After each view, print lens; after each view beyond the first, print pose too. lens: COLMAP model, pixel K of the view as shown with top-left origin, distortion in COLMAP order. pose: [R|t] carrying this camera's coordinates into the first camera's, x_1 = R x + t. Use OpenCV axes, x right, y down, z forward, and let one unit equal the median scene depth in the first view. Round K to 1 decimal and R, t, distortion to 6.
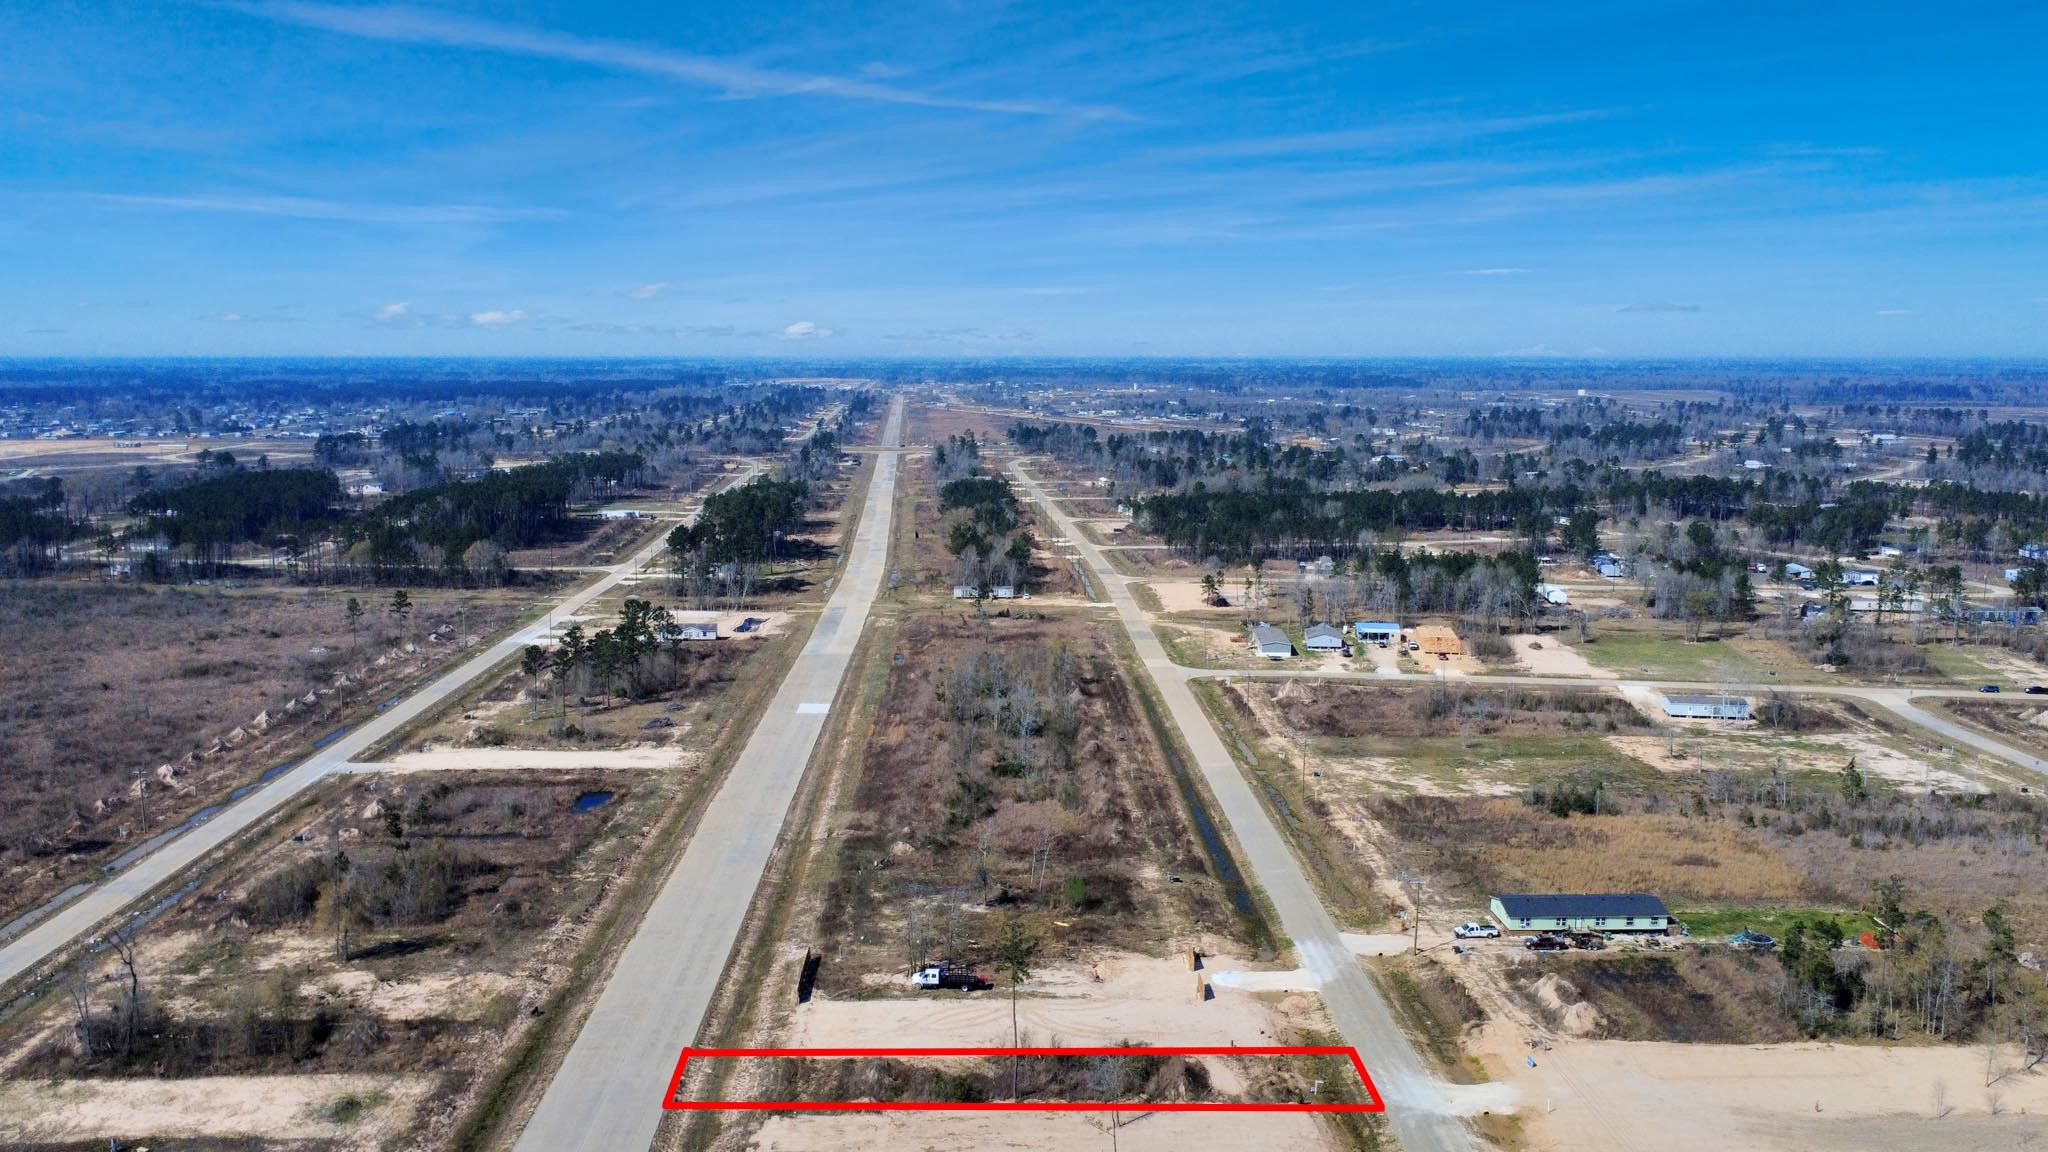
lens RADIAL K [[1549.6, 0, 1022.3], [0, 1549.6, 637.4], [0, 0, 1]] dist [0.003813, 0.000642]
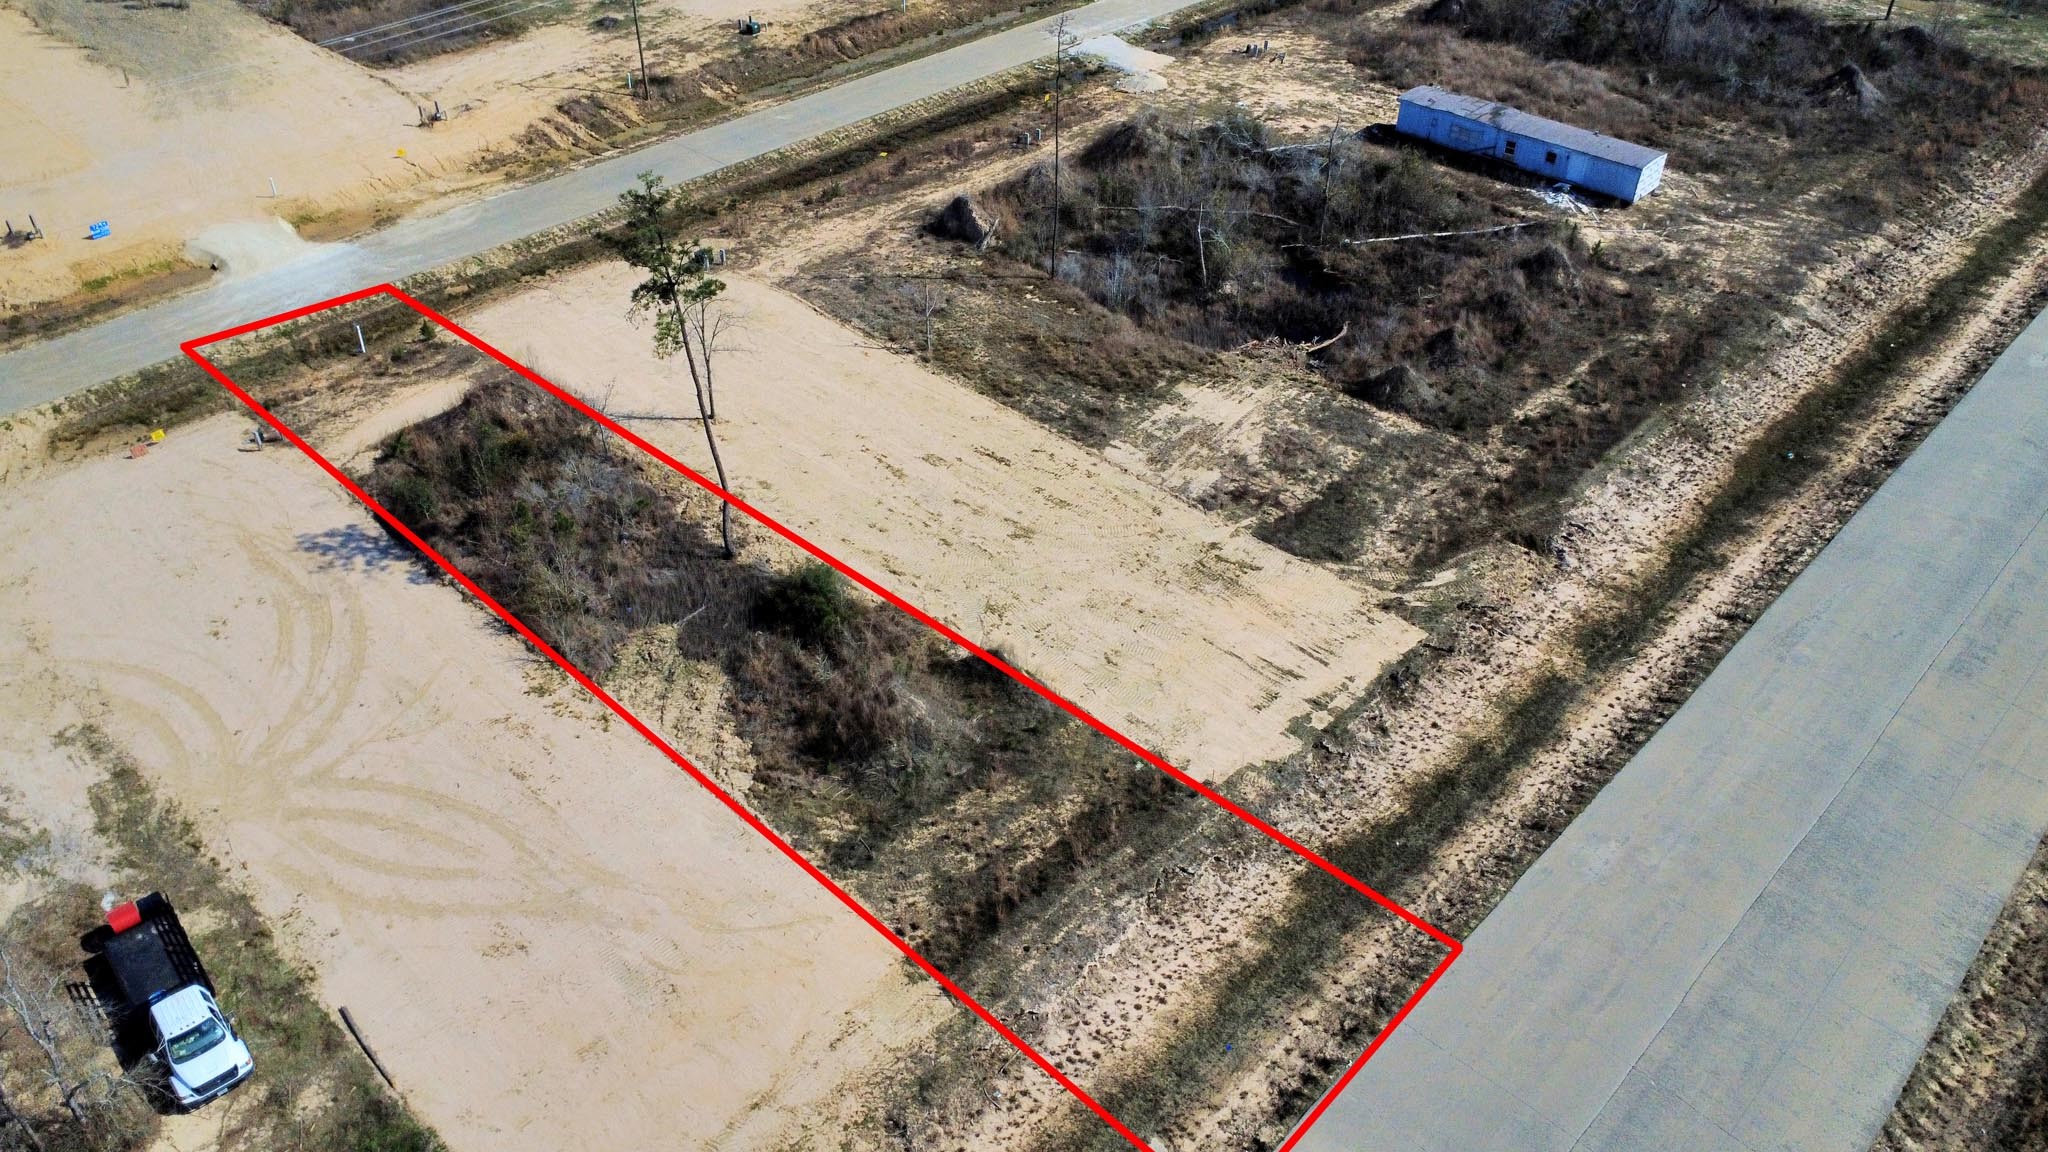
lens RADIAL K [[1527.7, 0, 1022.3], [0, 1527.7, 567.5], [0, 0, 1]] dist [0.005799, -0.001669]
pose [[-0.702815, -0.434585, 0.563193, -0.243711], [0.121008, 0.707126, 0.696656, 0.002898], [-0.701005, 0.557771, -0.444391, 0.887849]]
